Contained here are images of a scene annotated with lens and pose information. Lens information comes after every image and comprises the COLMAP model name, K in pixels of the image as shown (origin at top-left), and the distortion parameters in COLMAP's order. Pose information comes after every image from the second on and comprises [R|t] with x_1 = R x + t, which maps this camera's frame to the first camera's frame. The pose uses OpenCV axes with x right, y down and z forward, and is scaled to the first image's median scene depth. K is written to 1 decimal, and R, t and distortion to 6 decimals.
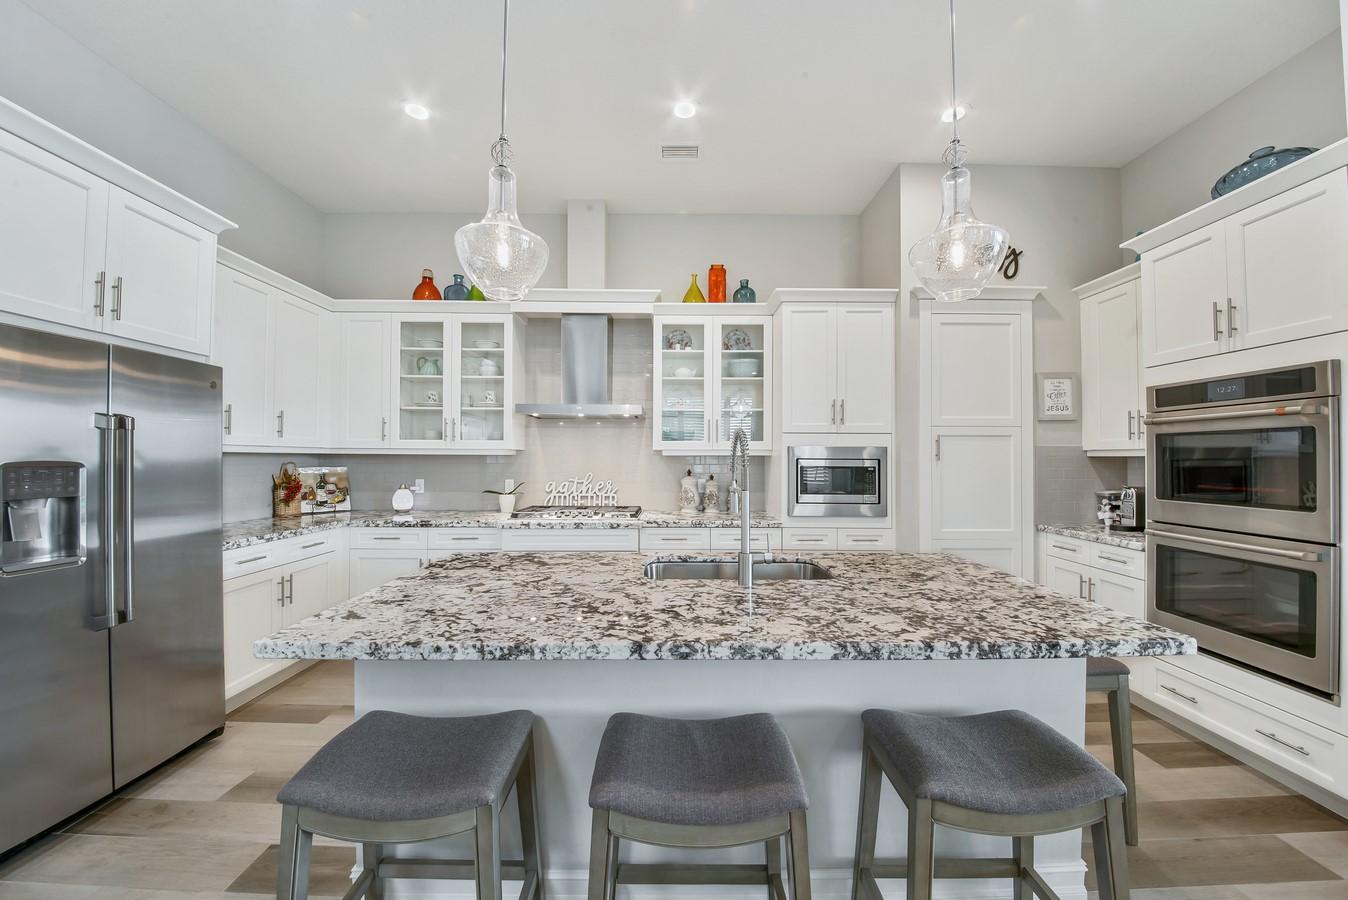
lens RADIAL K [[480.0, 0, 679.9], [0, 480.0, 454.2], [0, 0, 1]] dist [0.002958, -0.000027]
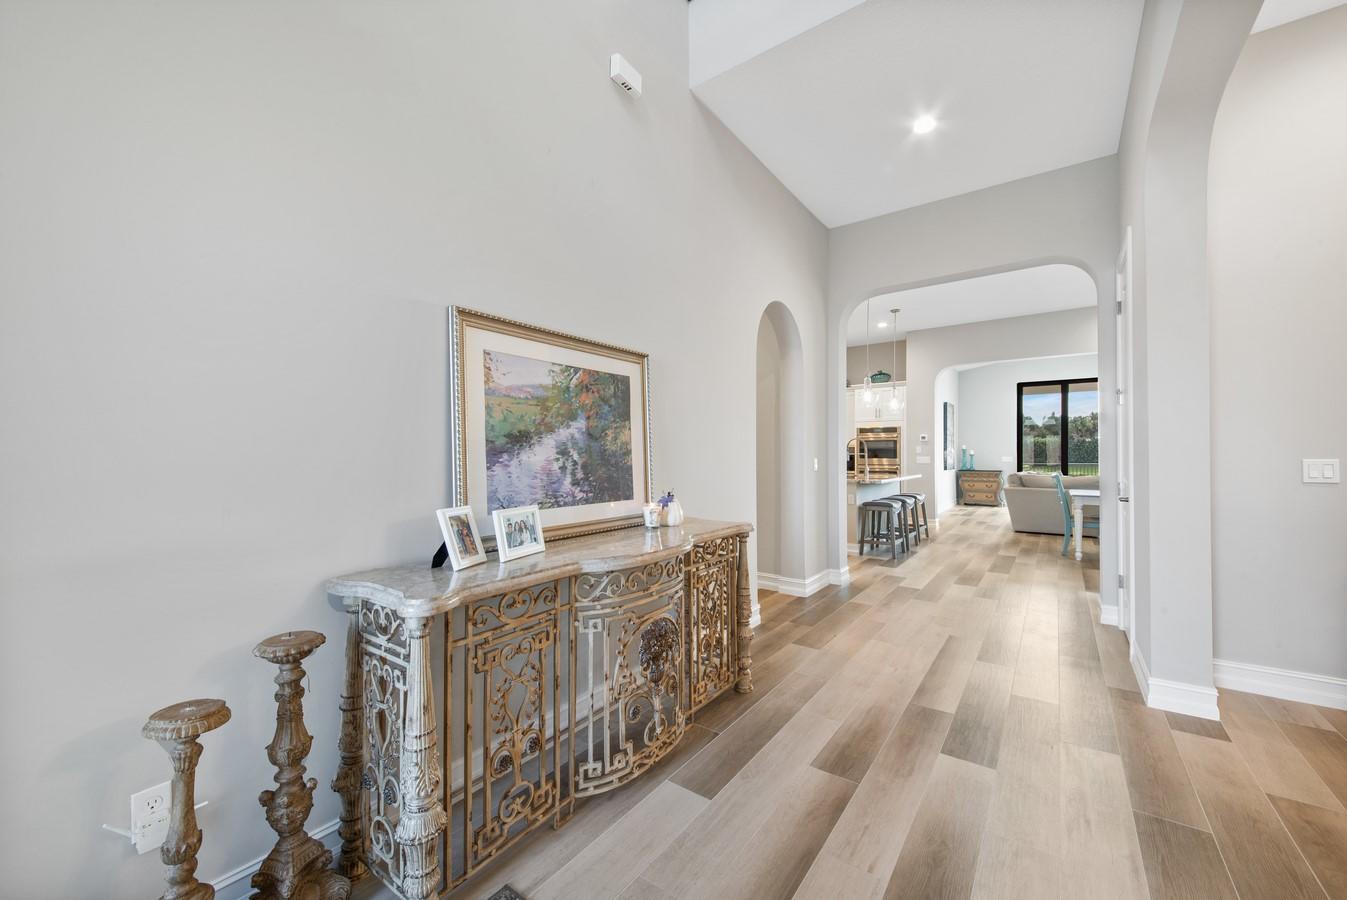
lens RADIAL K [[540.5, 0, 640.5], [0, 540.5, 451.8], [0, 0, 1]] dist [-0.000096, -0.000123]
pose [[0.626615, 0.002602, 0.779325, -2.350173], [-0.007510, 0.999968, 0.002699, 0.033448], [-0.779293, -0.007544, 0.626615, -0.193213]]
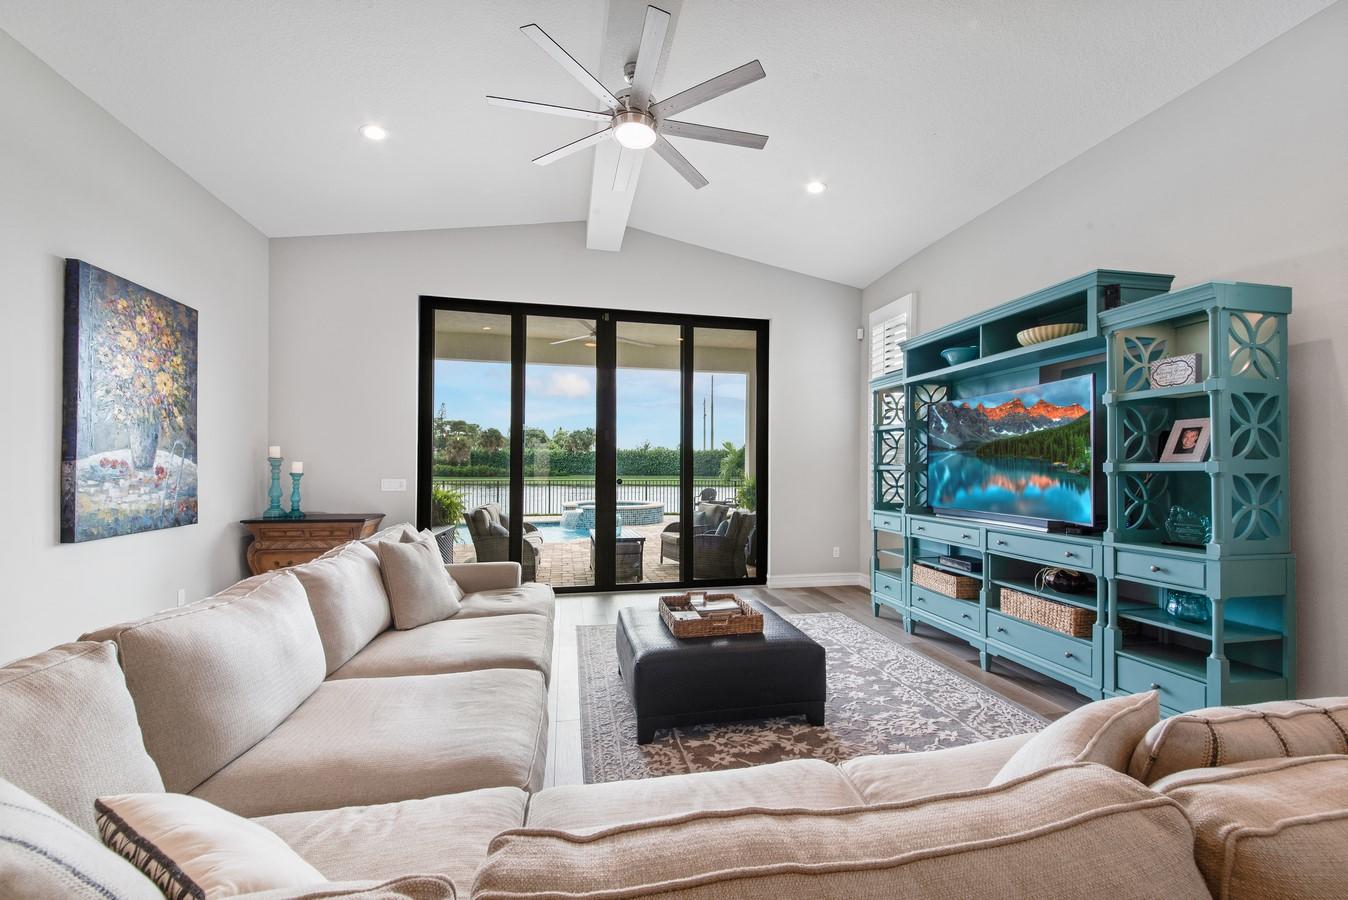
lens RADIAL K [[541.4, 0, 679.2], [0, 541.4, 466.4], [0, 0, 1]] dist [0.013672, -0.006593]
pose [[-0.192646, -0.004131, 0.981260, 0.618540], [-0.015833, 0.999874, 0.001101, 0.010903], [-0.981141, -0.015324, -0.192687, -0.309283]]
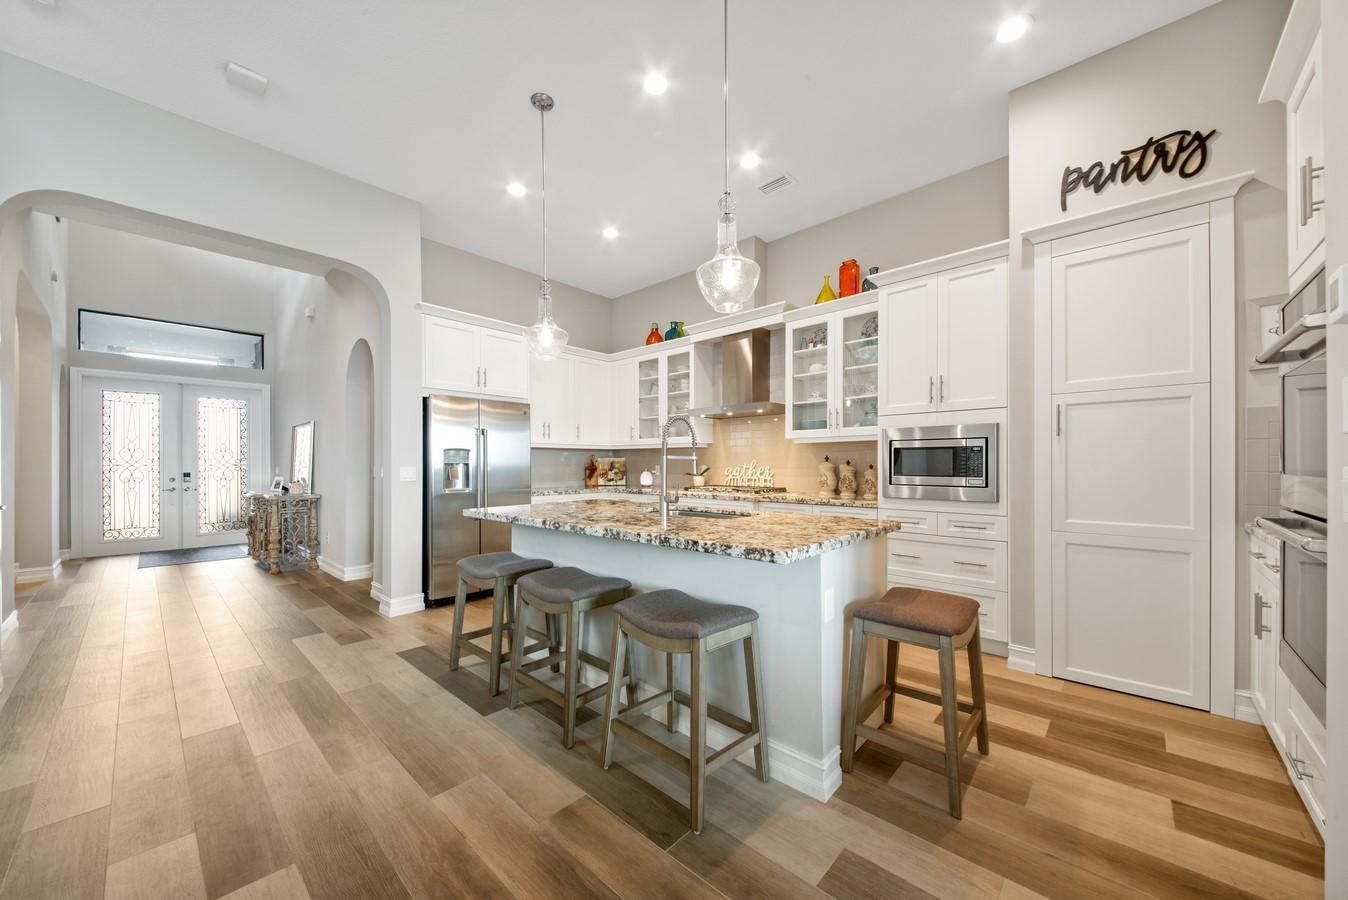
lens RADIAL K [[489.2, 0, 676.5], [0, 489.2, 464.5], [0, 0, 1]] dist [0.021095, -0.013823]
pose [[0.724432, -0.004253, -0.689333, 0.601967], [0.010193, 0.999938, 0.004543, 0.047934], [0.689271, -0.010317, 0.724430, -0.051875]]
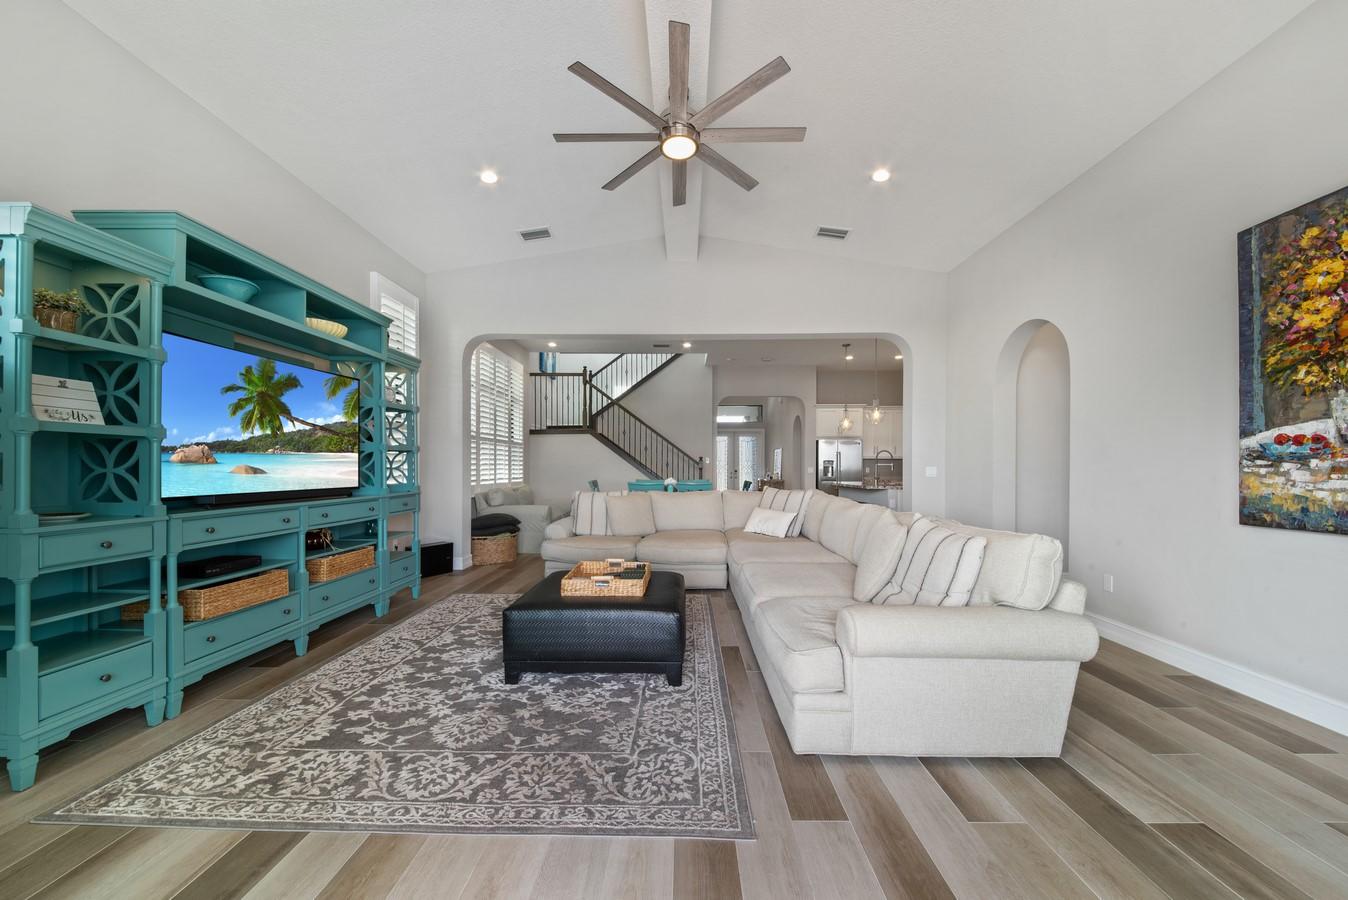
lens RADIAL K [[488.8, 0, 670.5], [0, 488.8, 466.4], [0, 0, 1]] dist [0.019945, -0.010123]
pose [[-0.045775, -0.005778, -0.998935, 2.414115], [0.005512, 0.999967, -0.006037, 0.058171], [0.998937, -0.005783, -0.045742, -0.377488]]
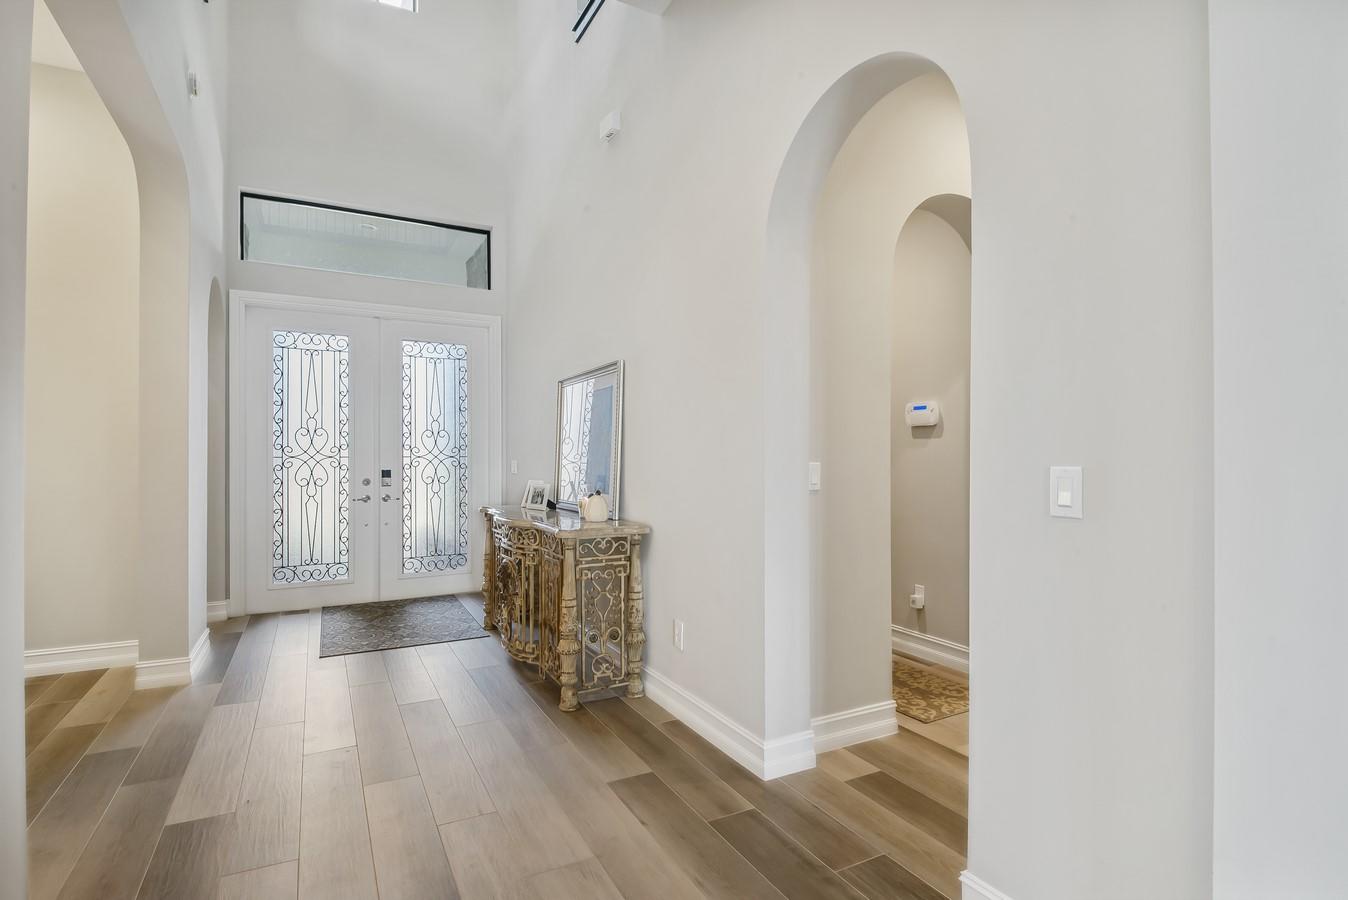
lens RADIAL K [[650.1, 0, 674.0], [0, 650.1, 450.0], [0, 0, 1]] dist [0.001899, 0.000103]
pose [[0.461844, -0.010874, -0.886894, -0.571620], [0.012658, 0.999904, -0.005668, 0.040860], [0.886871, -0.008609, 0.461937, -0.079626]]
